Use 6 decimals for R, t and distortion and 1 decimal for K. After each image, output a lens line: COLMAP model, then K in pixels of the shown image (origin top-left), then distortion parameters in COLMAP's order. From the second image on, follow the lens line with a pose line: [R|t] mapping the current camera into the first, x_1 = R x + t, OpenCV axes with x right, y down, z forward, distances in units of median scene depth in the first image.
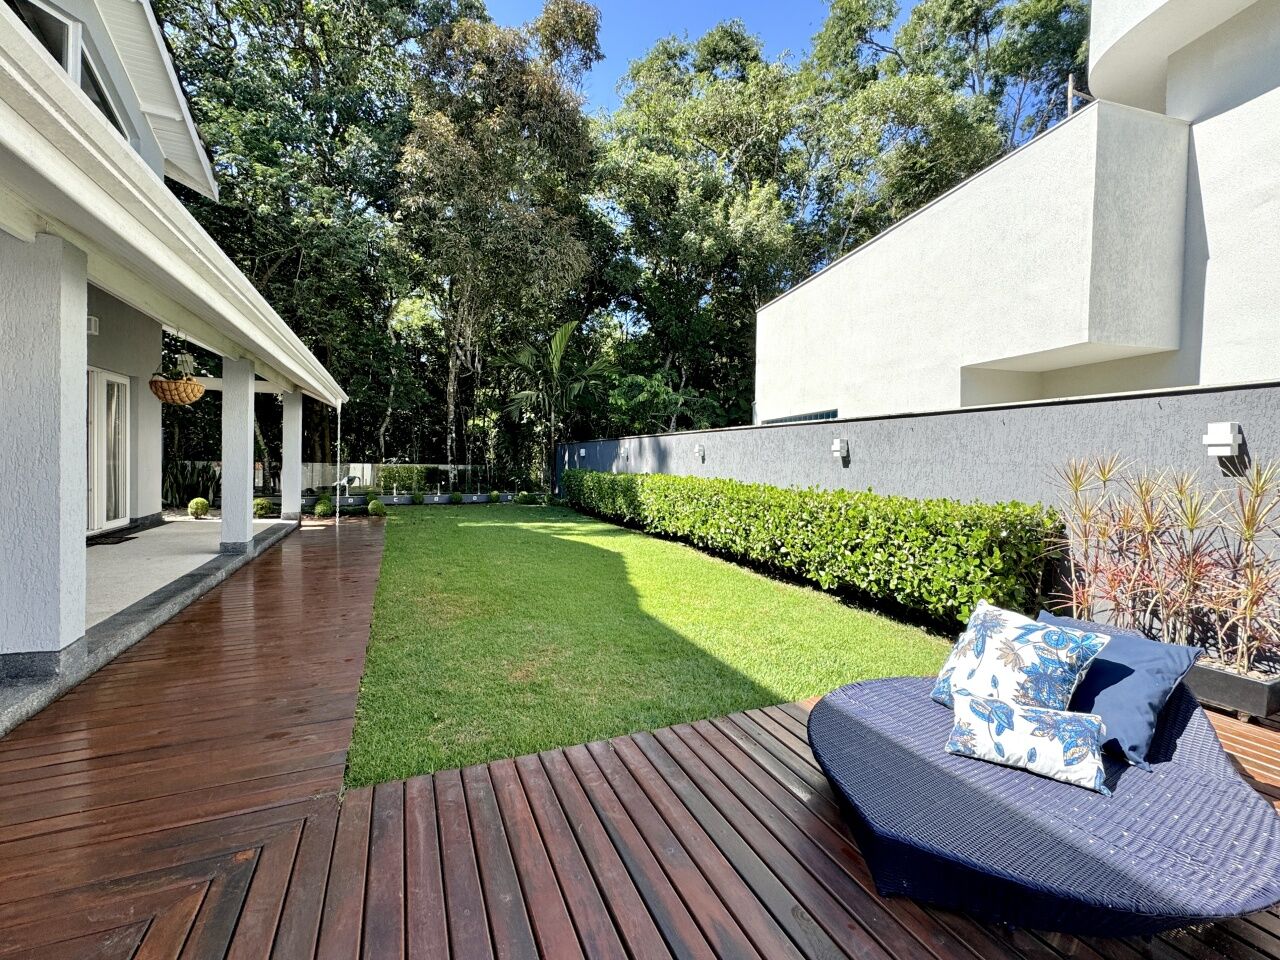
lens RADIAL K [[523.5, 0, 636.1], [0, 523.5, 473.0], [0, 0, 1]] dist [-0.001029, -0.000070]
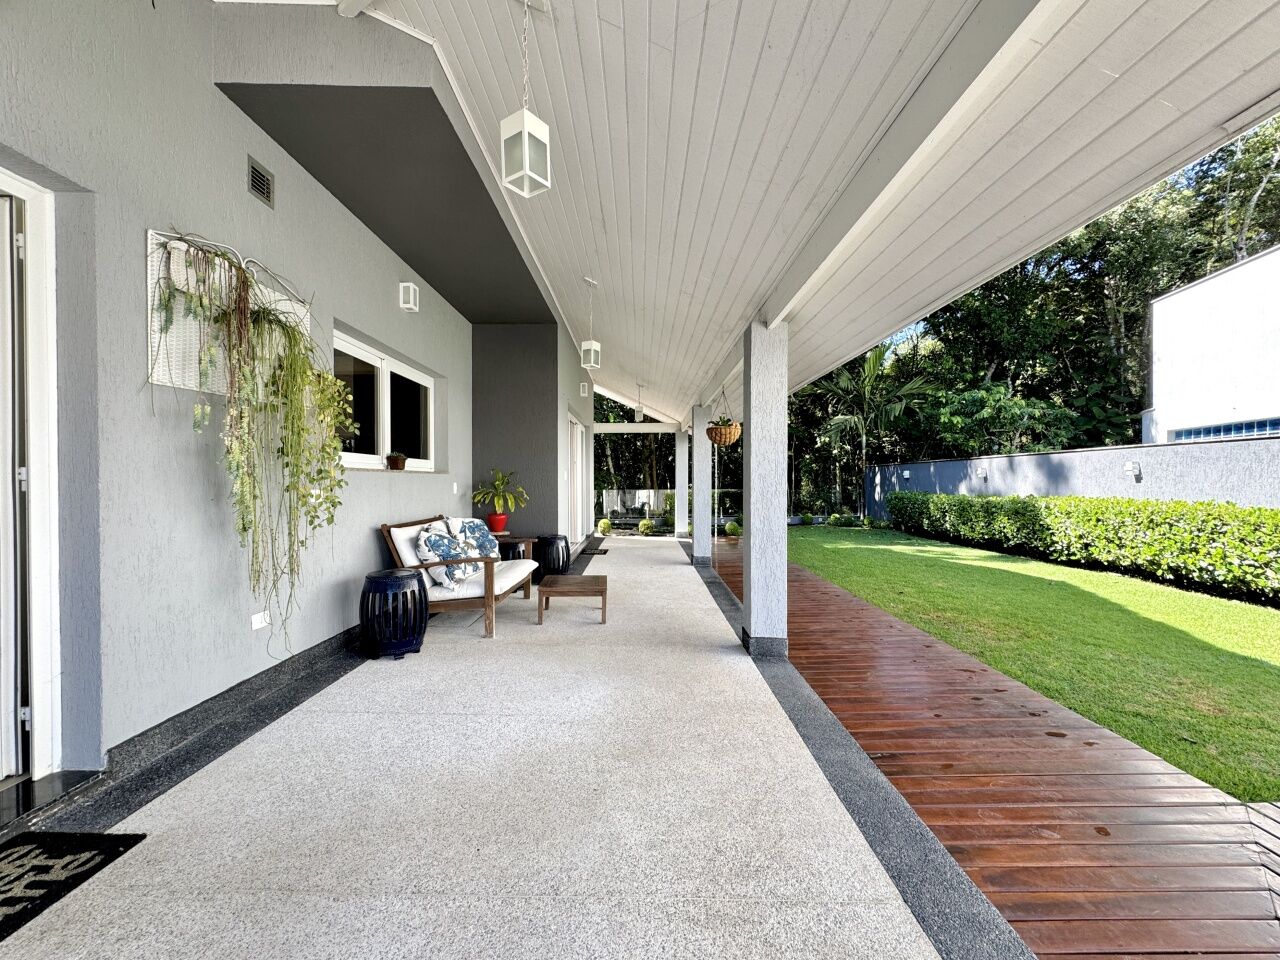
lens RADIAL K [[510.0, 0, 656.0], [0, 510.0, 488.3], [0, 0, 1]] dist [-0.000518, -0.000084]
pose [[0.921925, -0.017787, -0.386959, -0.201690], [0.012398, 0.999788, -0.016417, -0.003917], [0.387170, 0.010338, 0.921951, -0.067253]]
